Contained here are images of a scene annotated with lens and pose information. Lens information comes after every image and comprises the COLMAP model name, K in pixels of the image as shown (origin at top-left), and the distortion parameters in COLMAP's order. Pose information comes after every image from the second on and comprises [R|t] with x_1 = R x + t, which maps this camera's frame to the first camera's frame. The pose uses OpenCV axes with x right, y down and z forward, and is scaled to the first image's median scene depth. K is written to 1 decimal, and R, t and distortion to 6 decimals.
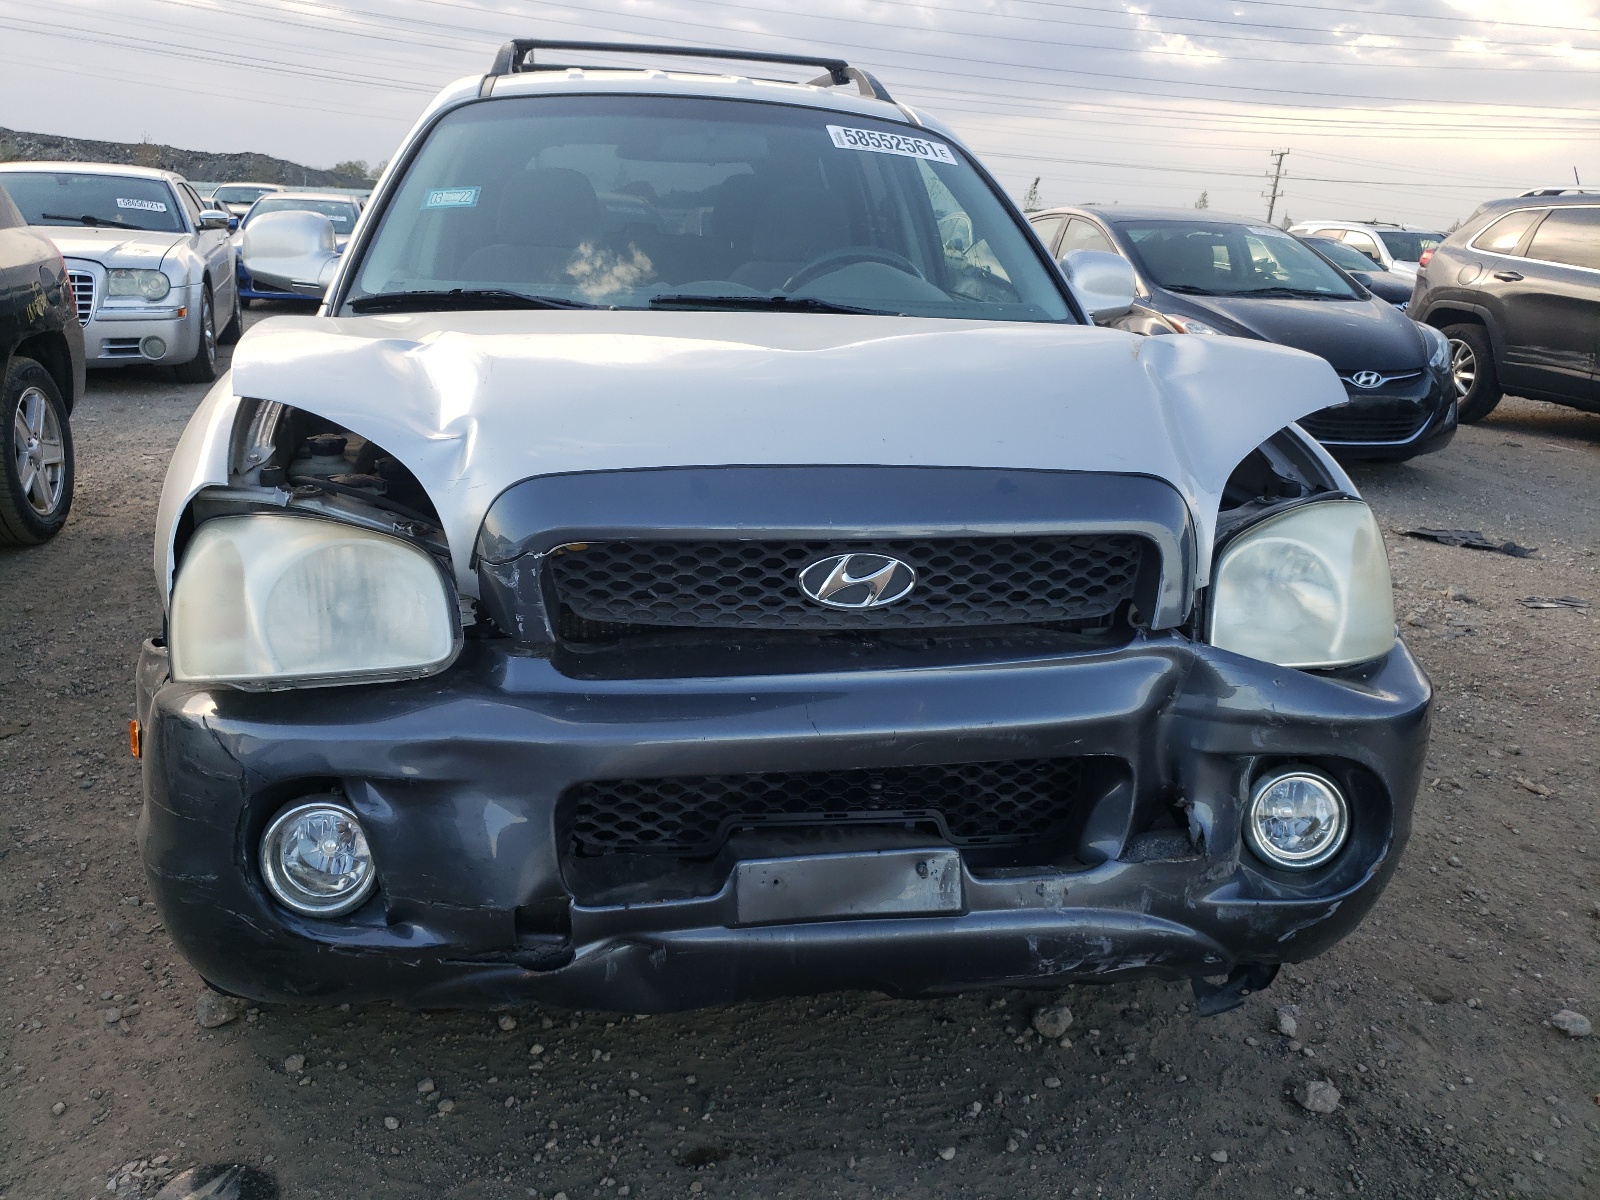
lens RADIAL K [[1193.8, 0, 792.0], [0, 1193.8, 594.7], [0, 0, 1]] dist [0.031195, 0.002319]
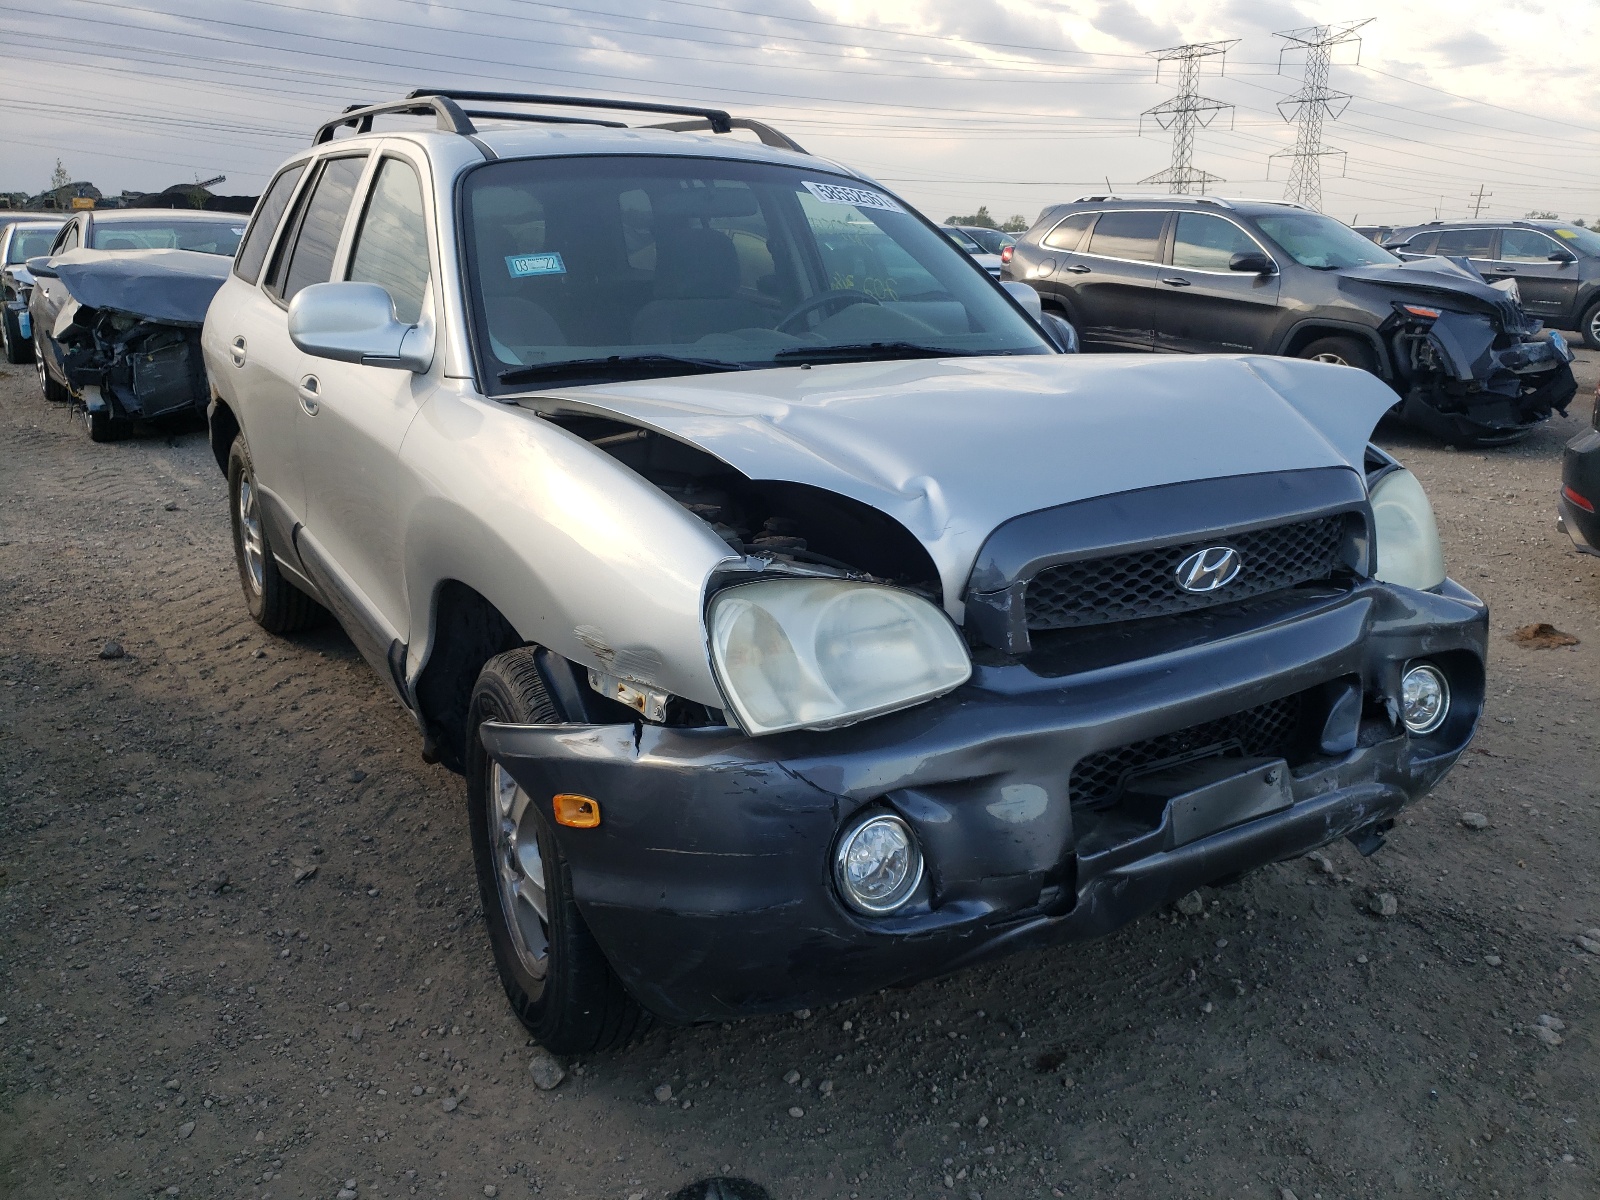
lens RADIAL K [[1193.8, 0, 806.2], [0, 1193.8, 603.2], [0, 0, 1]] dist [0.031195, 0.002319]
pose [[0.923752, -0.141645, 0.355837, -0.780131], [0.138770, 0.989750, 0.033736, -0.076486], [-0.356968, 0.018216, 0.933939, -0.060516]]
